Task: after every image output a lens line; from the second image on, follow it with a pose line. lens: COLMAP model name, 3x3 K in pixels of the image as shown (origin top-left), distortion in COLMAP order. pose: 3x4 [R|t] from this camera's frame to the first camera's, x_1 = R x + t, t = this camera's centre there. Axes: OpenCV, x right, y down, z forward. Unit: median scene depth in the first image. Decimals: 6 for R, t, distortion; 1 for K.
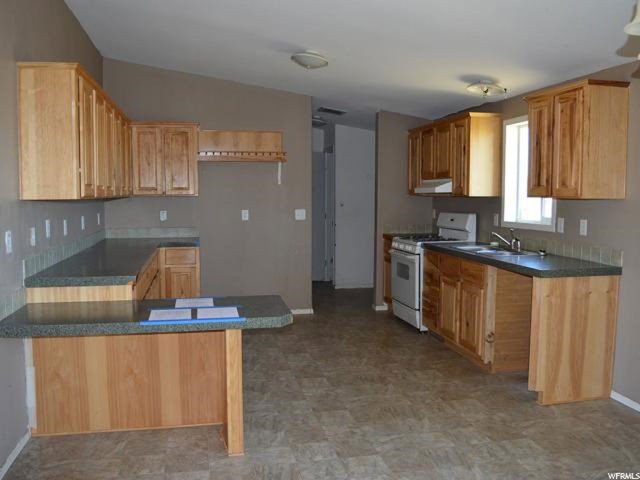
lens RADIAL K [[564.6, 0, 320.0], [0, 564.6, 240.0], [0, 0, 1]] dist [-0.083136, 0.006376]
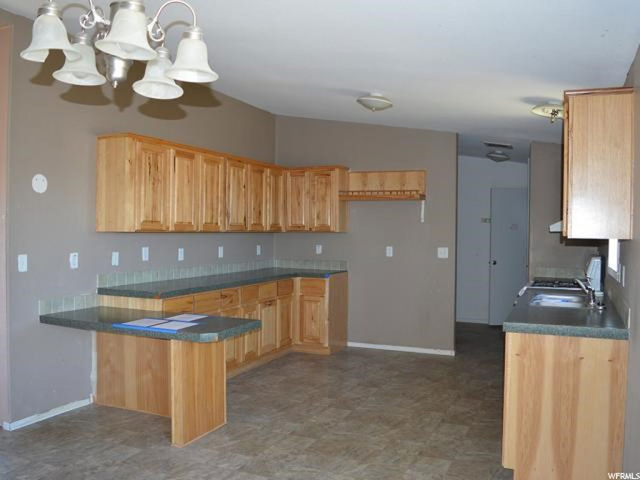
lens RADIAL K [[564.6, 0, 320.0], [0, 564.6, 240.0], [0, 0, 1]] dist [-0.083136, 0.006376]
pose [[0.817274, 0.018528, -0.575952, 0.628027], [-0.057441, 0.997124, -0.049432, -0.011533], [0.573379, 0.073483, 0.815988, 0.136252]]
